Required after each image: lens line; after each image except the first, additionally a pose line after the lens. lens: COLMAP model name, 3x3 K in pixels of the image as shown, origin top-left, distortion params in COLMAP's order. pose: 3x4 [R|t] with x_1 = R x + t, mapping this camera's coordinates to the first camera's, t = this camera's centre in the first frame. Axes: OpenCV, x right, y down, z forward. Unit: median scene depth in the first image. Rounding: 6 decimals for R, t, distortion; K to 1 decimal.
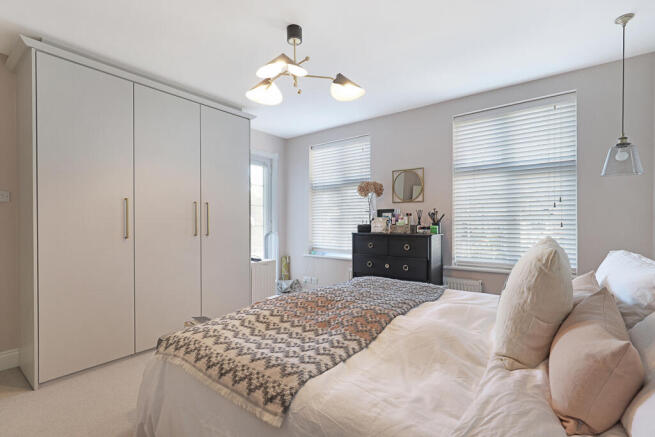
lens RADIAL K [[308.3, 0, 327.5], [0, 308.3, 218.5], [0, 0, 1]] dist [0.035894, 0.000080]
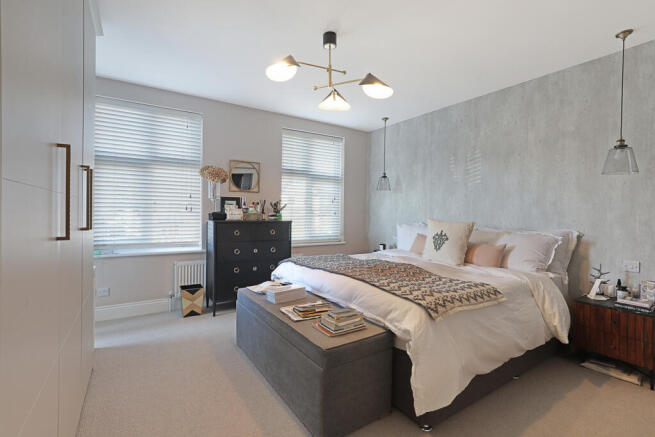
lens RADIAL K [[304.6, 0, 327.5], [0, 304.6, 218.5], [0, 0, 1]] dist [-0.049011, 0.000045]
pose [[0.329887, 0.002945, 0.944016, -0.682311], [-0.017438, 0.999844, 0.002974, 0.033555], [-0.943859, -0.017443, 0.329887, 0.409112]]
